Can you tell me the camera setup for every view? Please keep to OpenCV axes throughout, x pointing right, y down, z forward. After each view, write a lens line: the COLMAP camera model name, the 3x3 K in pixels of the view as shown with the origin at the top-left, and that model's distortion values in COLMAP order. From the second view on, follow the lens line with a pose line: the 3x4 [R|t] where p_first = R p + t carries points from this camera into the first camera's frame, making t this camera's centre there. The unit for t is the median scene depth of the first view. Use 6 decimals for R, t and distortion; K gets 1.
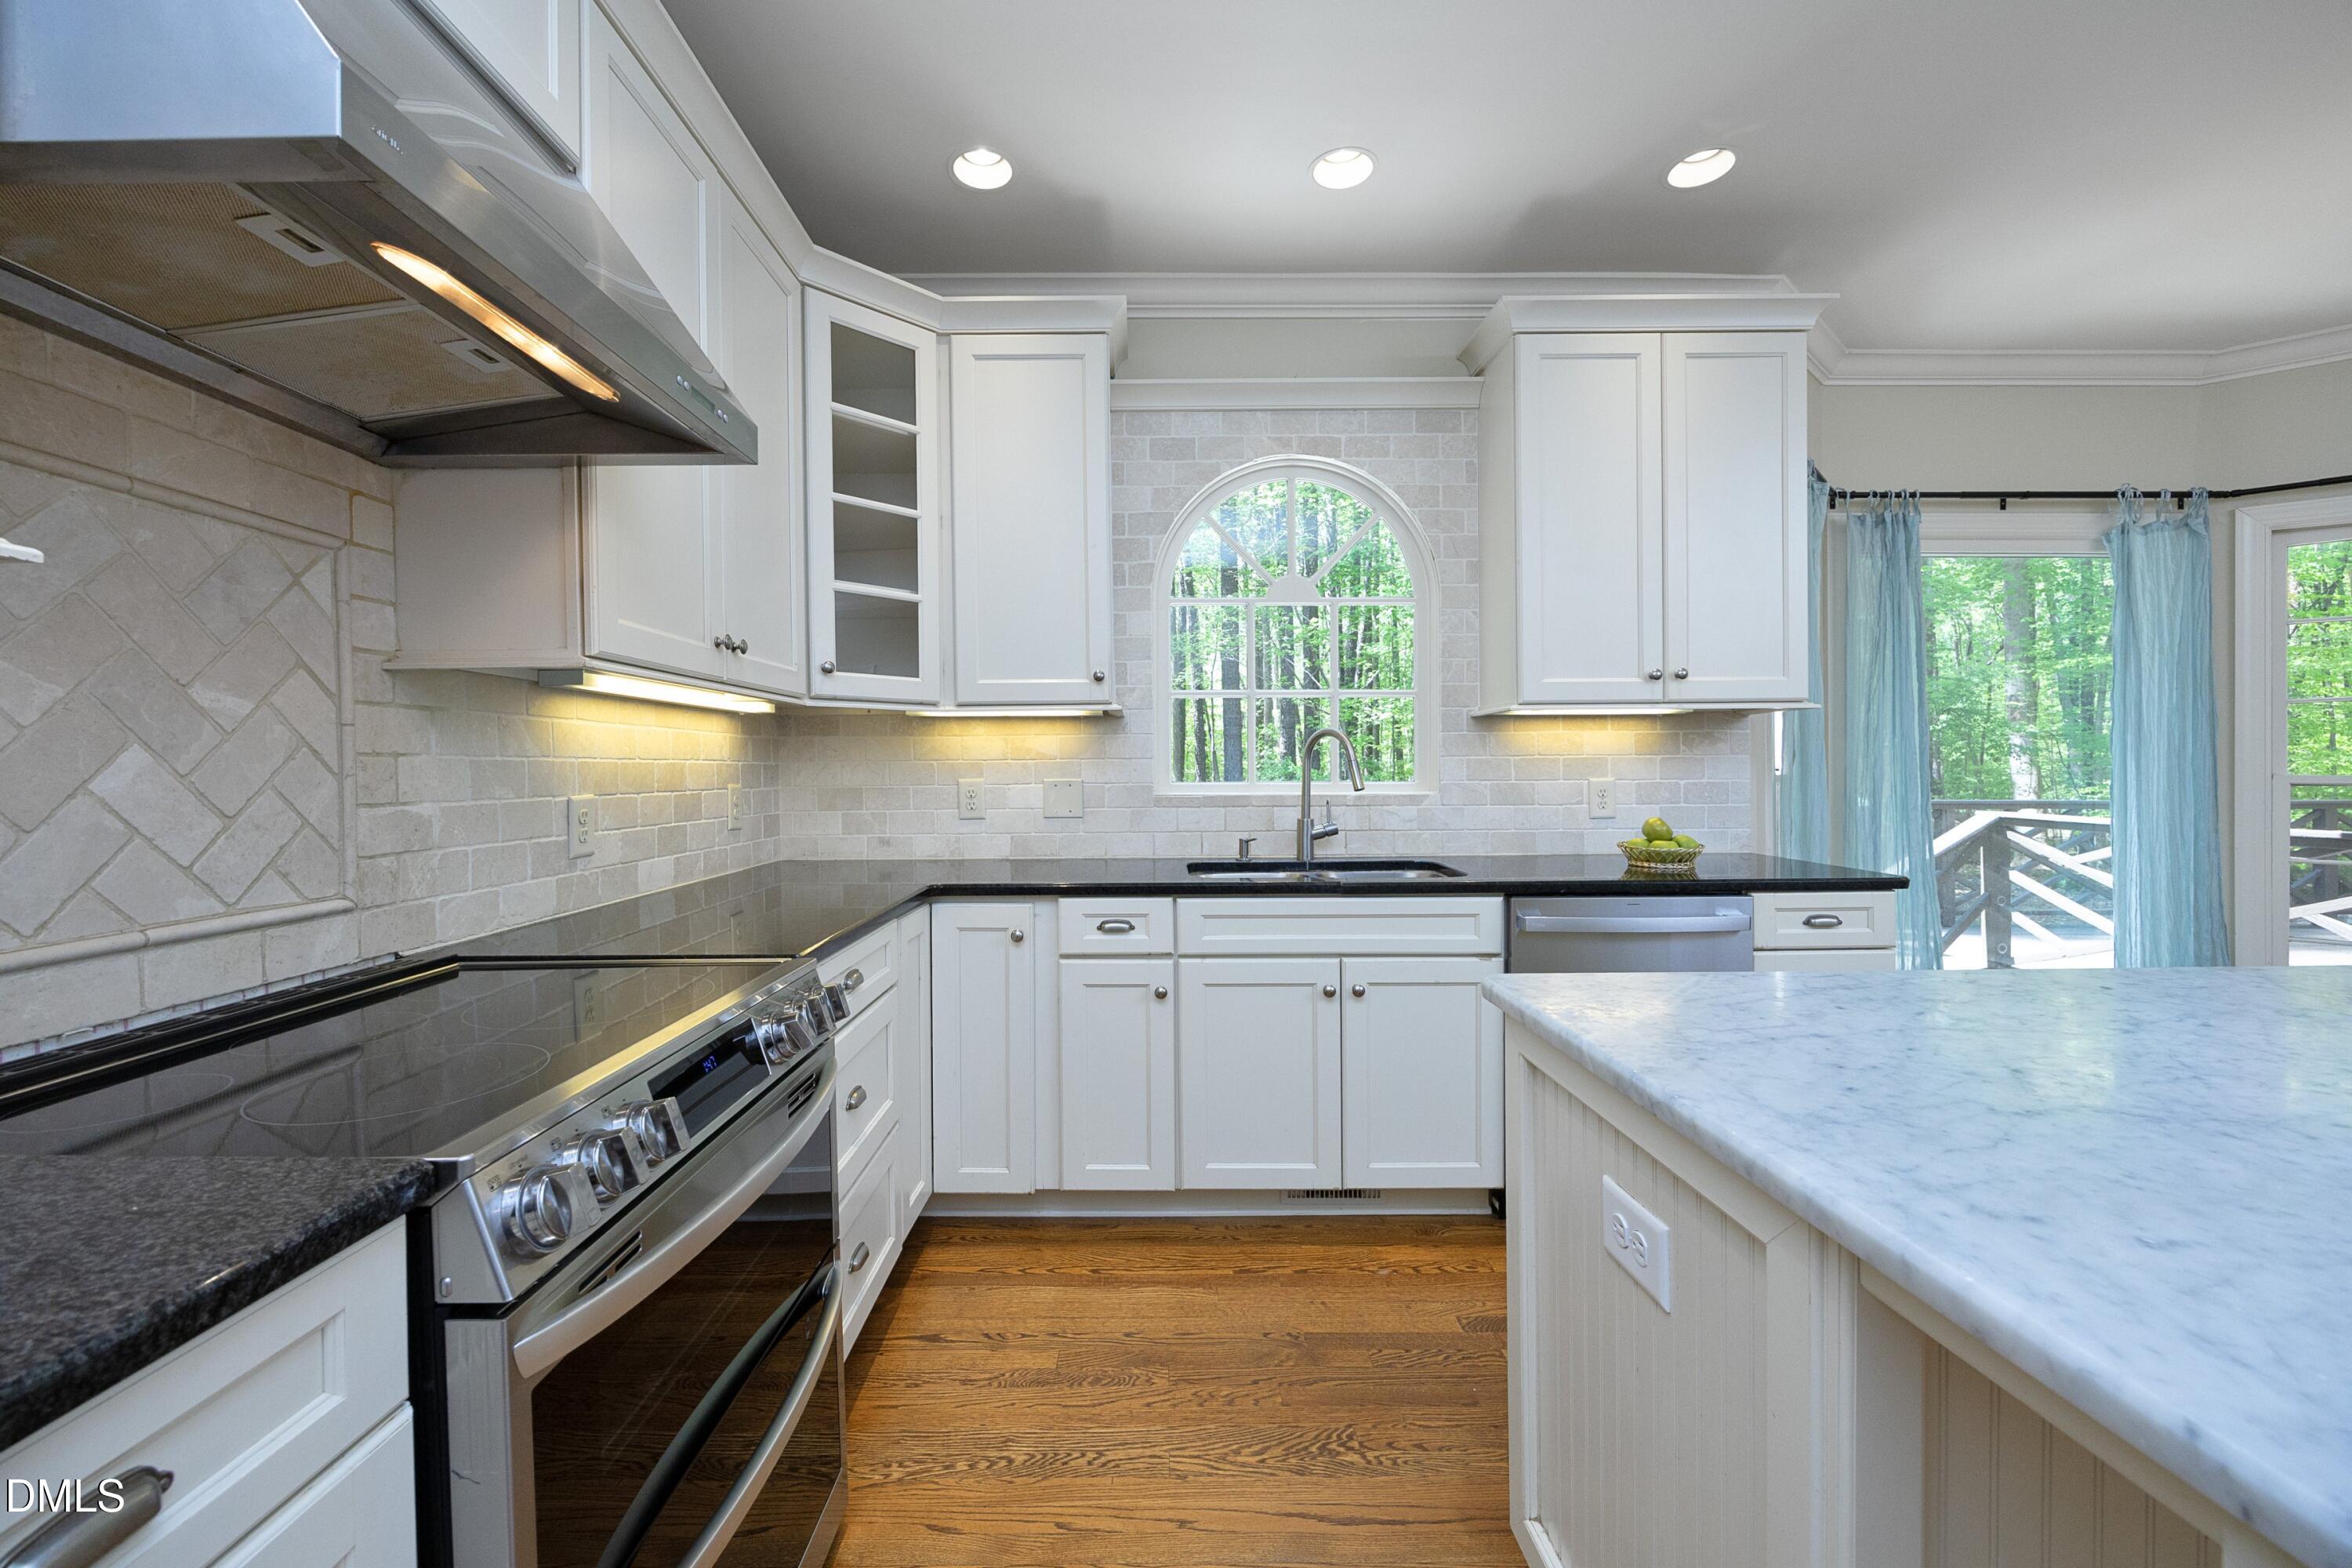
lens RADIAL K [[937.8, 0, 1190.2], [0, 937.8, 782.6], [0, 0, 1]] dist [-0.005294, 0.000387]
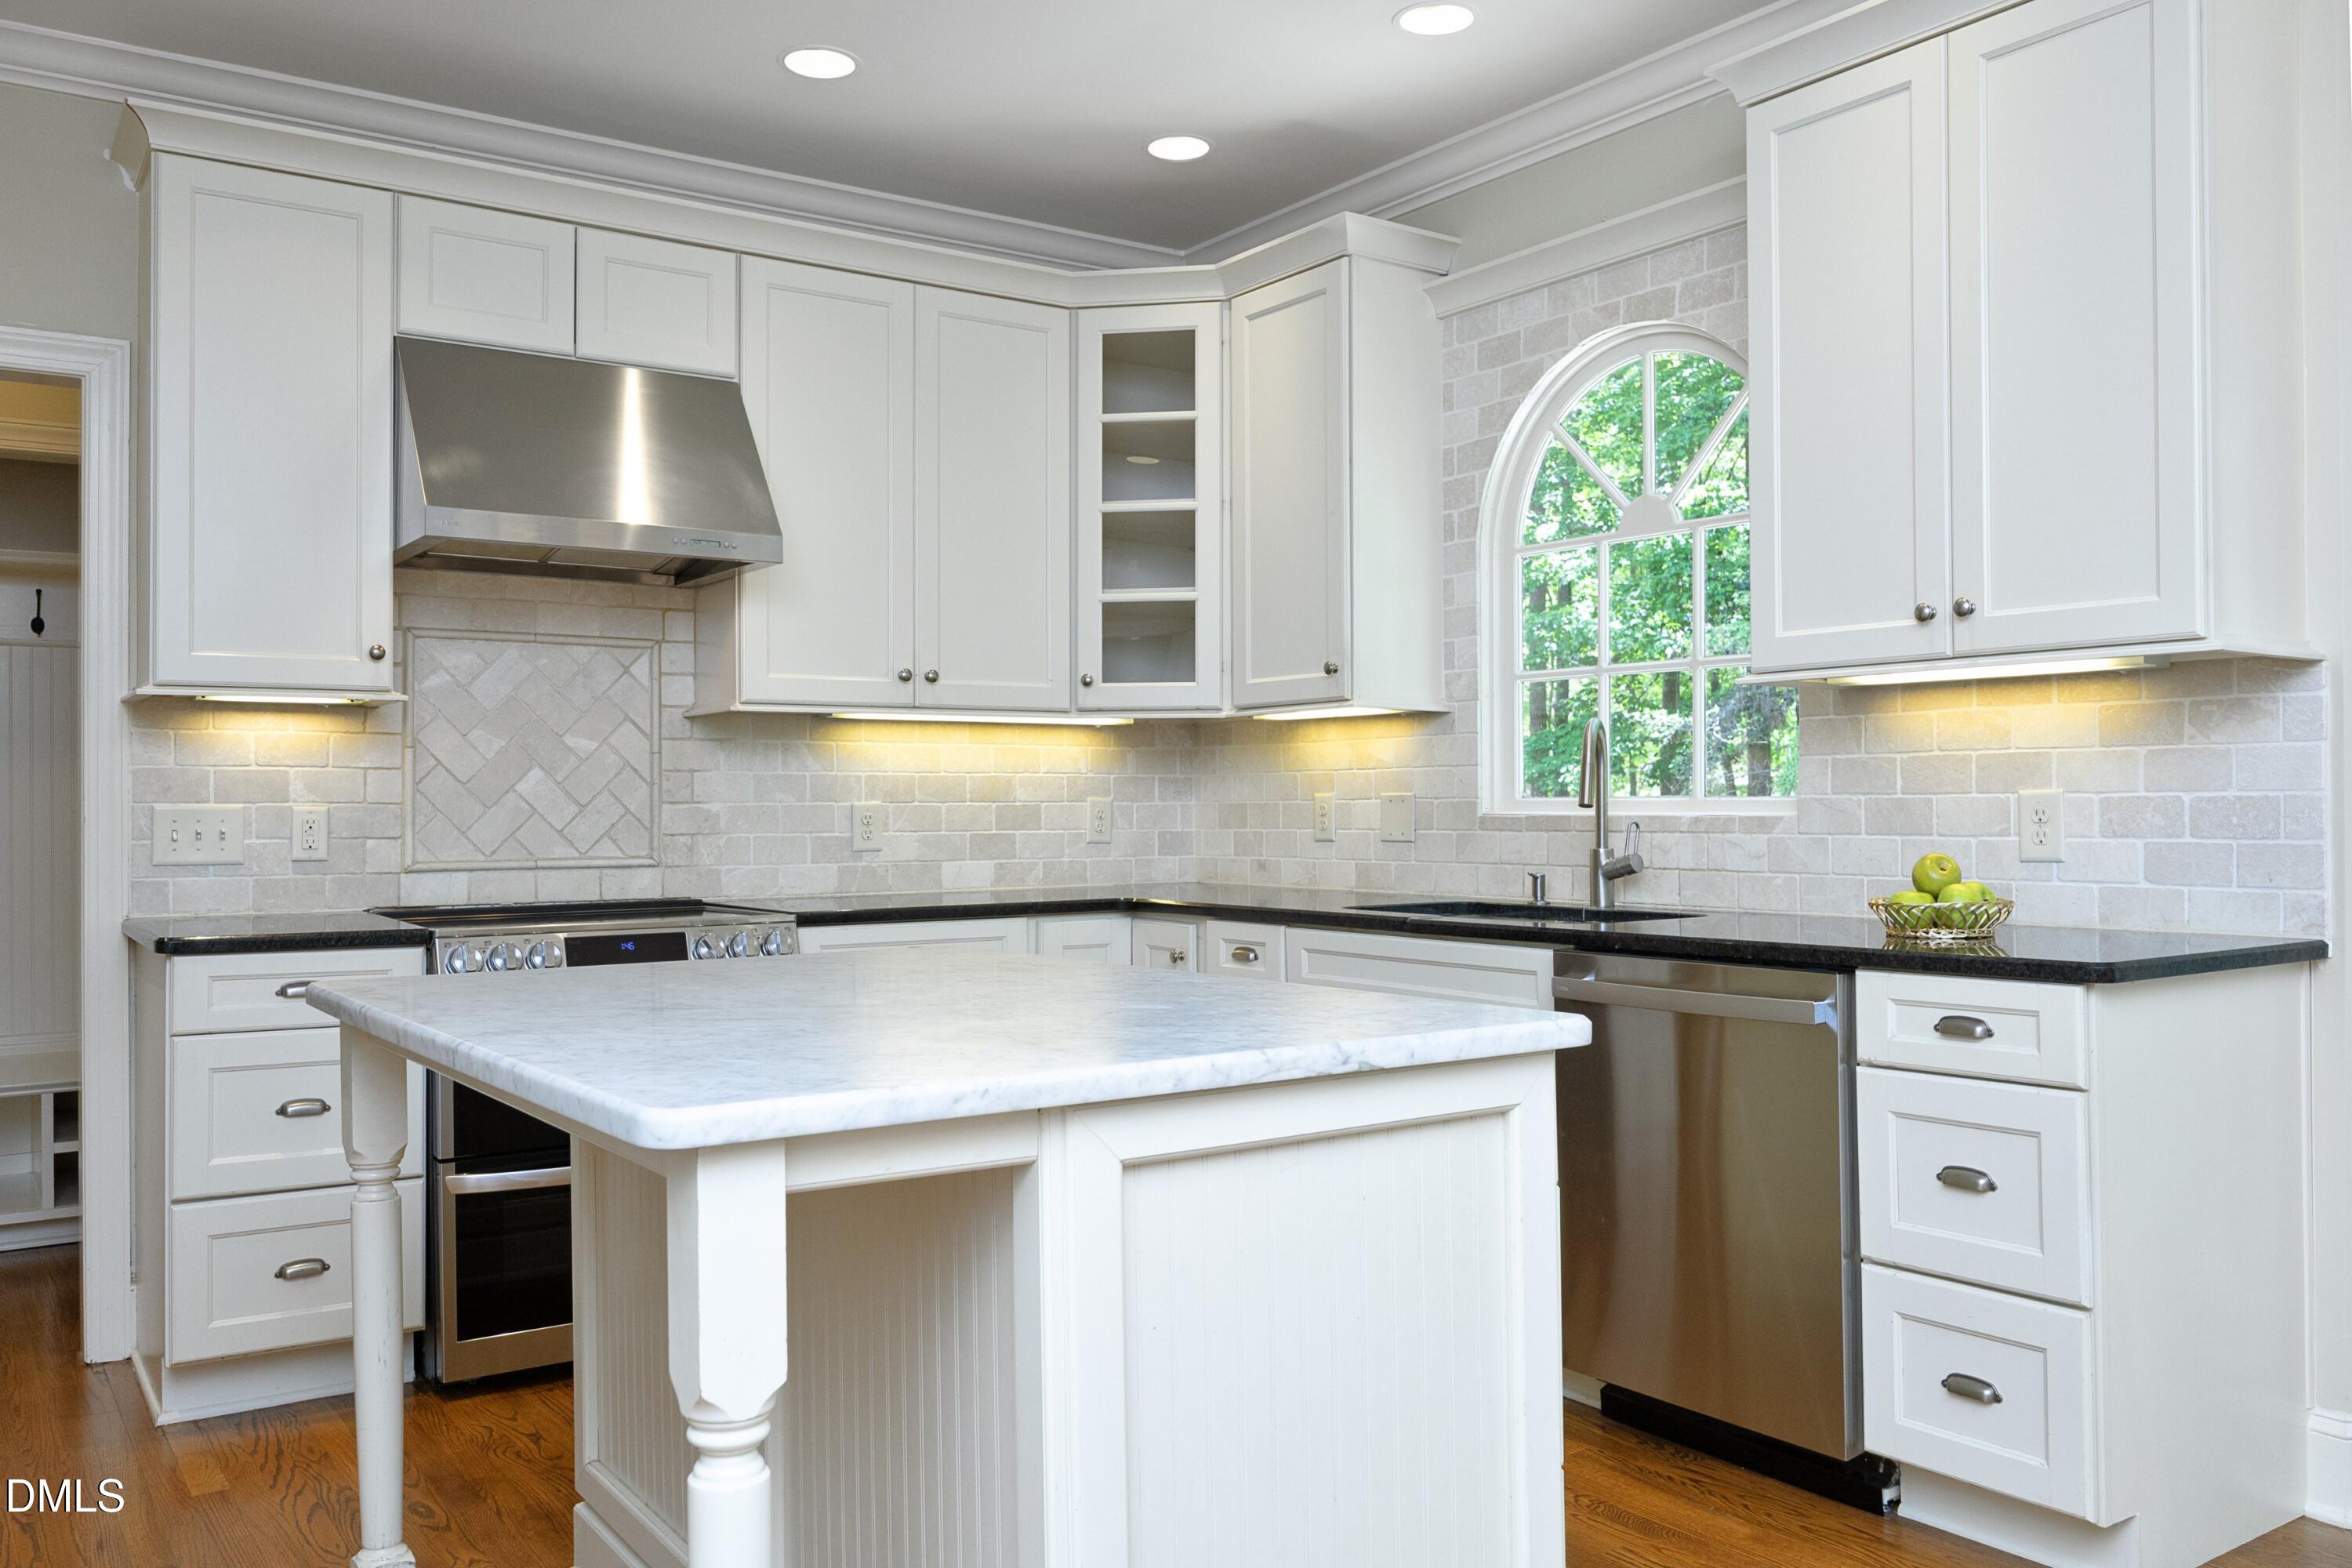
lens RADIAL K [[1937.8, 0, 1235.9], [0, 1937.8, 821.2], [0, 0, 1]] dist [-0.006367, 0.008045]
pose [[0.576020, 0.009294, -0.817383, 1.235490], [-0.010999, 0.999933, 0.003619, 0.017310], [0.817362, 0.006906, 0.576084, -0.064927]]
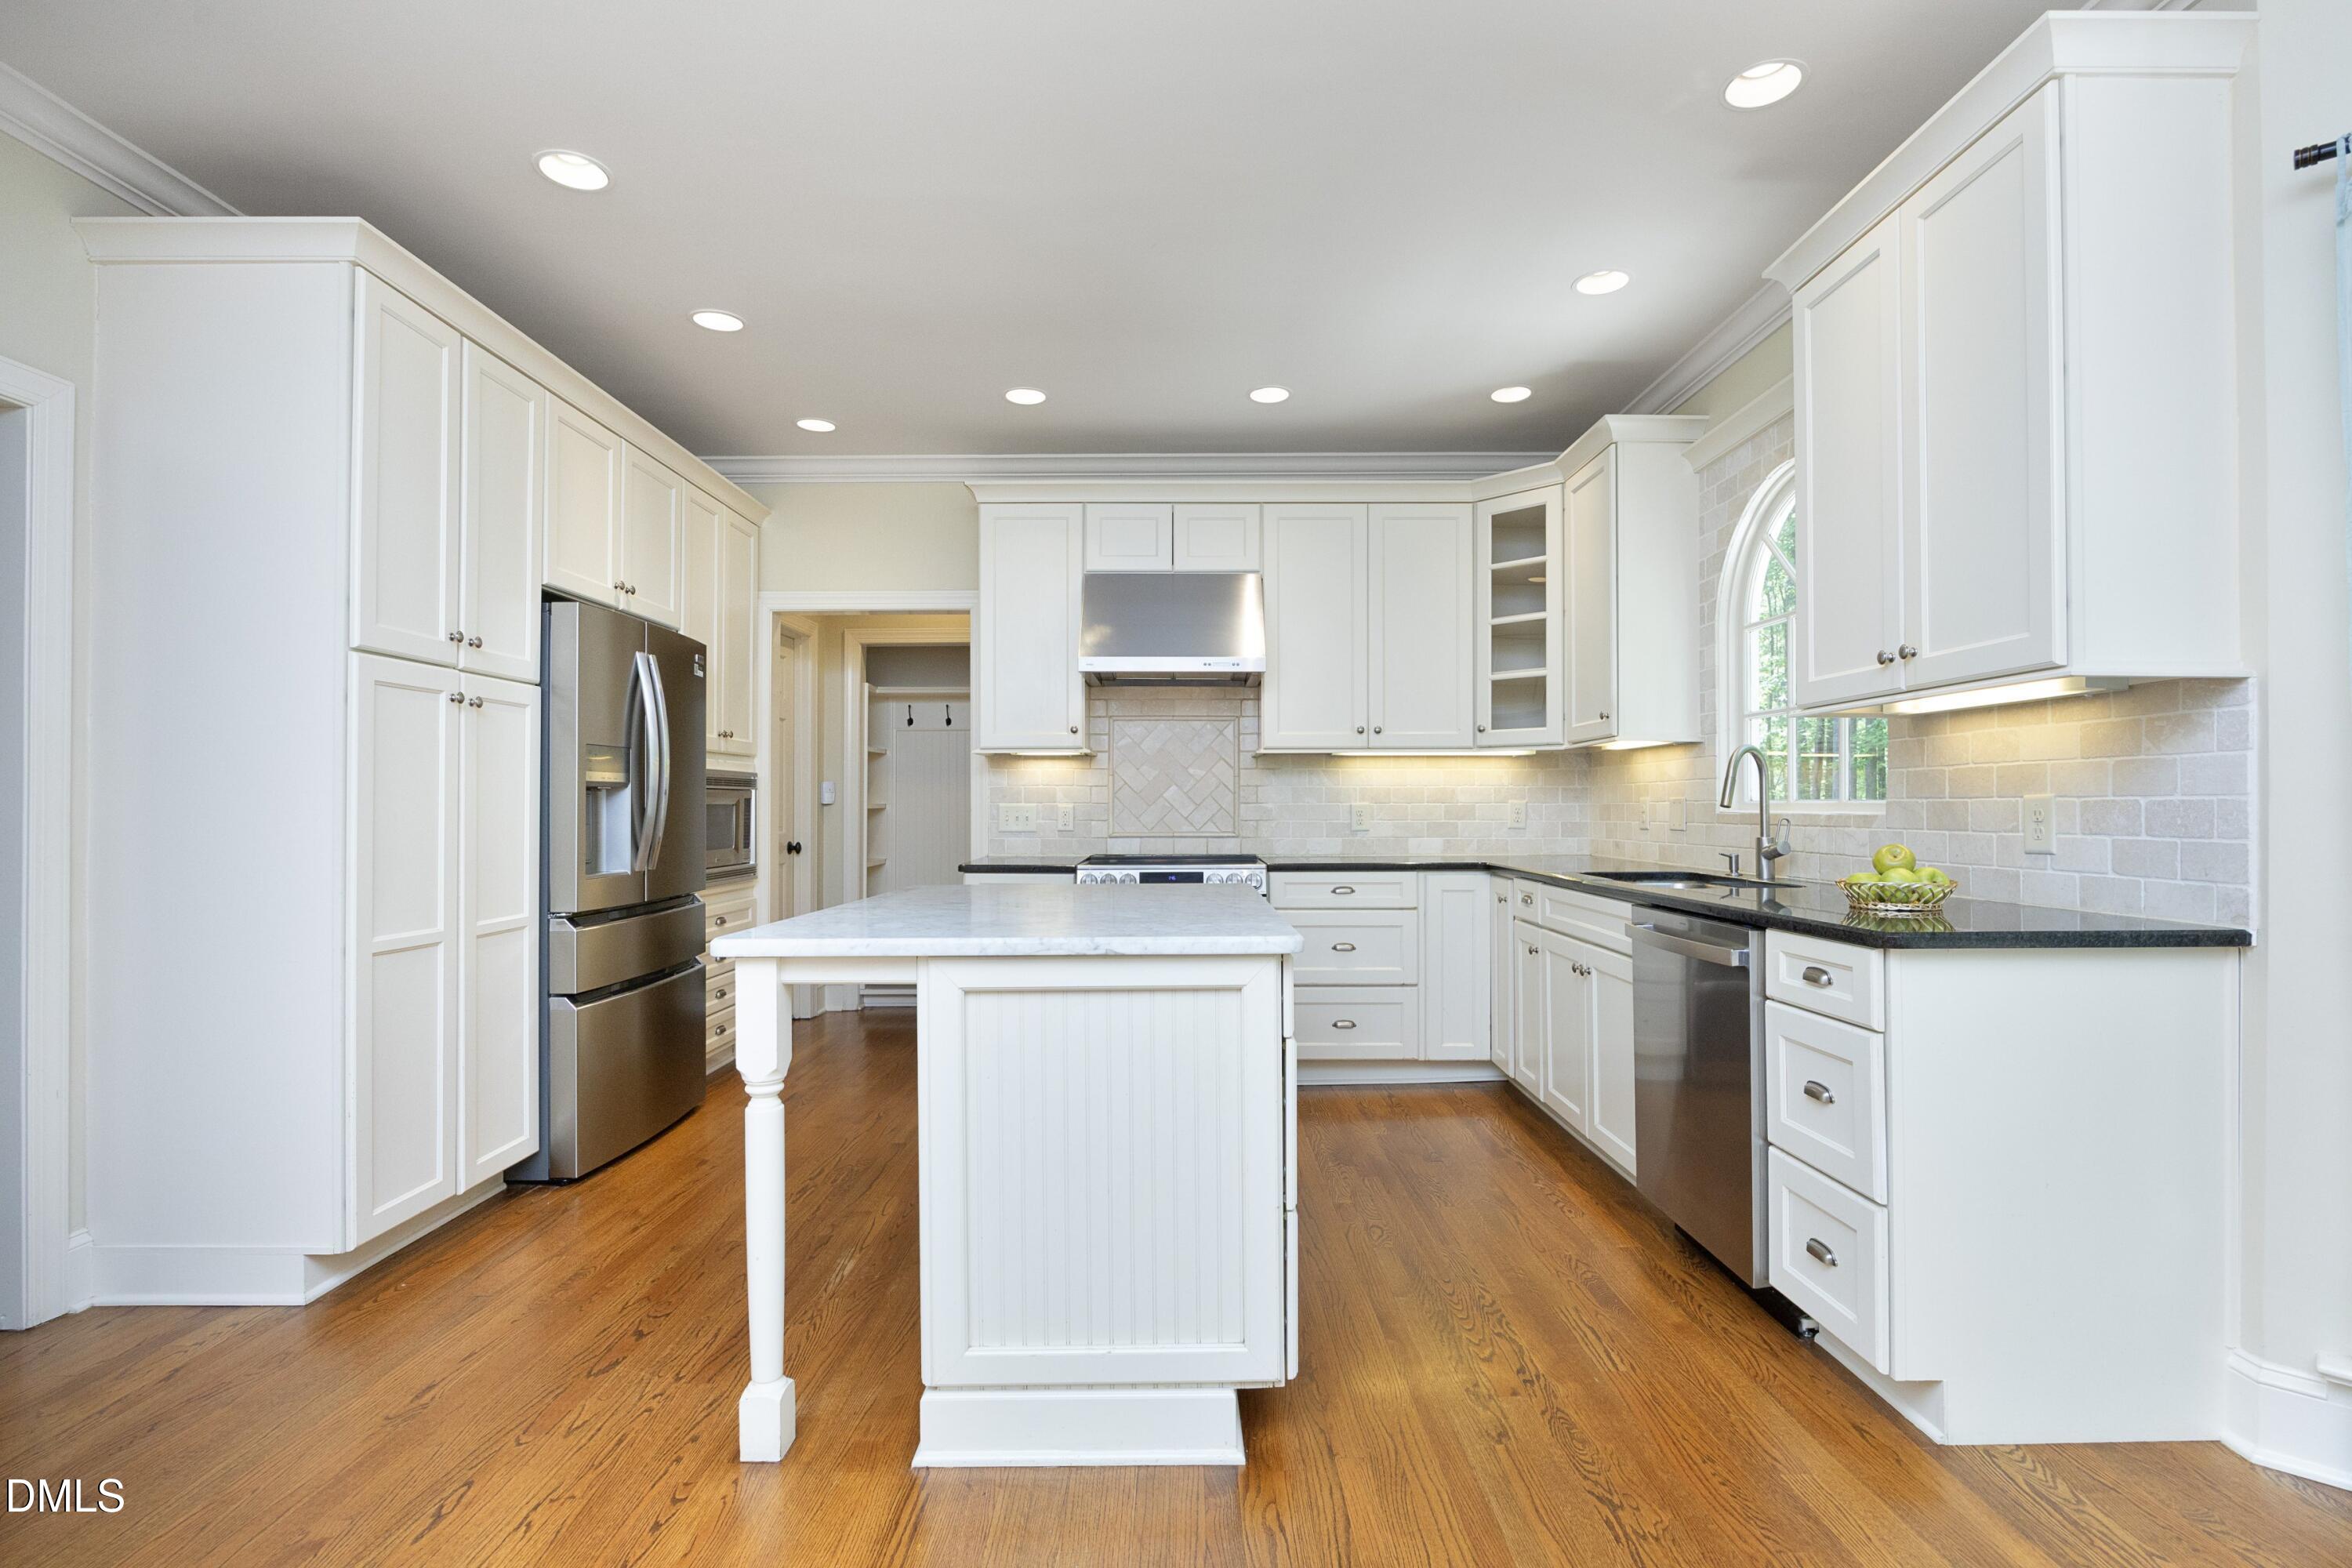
lens RADIAL K [[1141.4, 0, 1179.6], [0, 1141.4, 821.4], [0, 0, 1]] dist [-0.001383, -0.002602]
pose [[-0.012209, 0.018327, -0.999758, 1.425385], [-0.013673, 0.999735, 0.018493, 0.009320], [0.999832, 0.013895, -0.011955, 0.428392]]
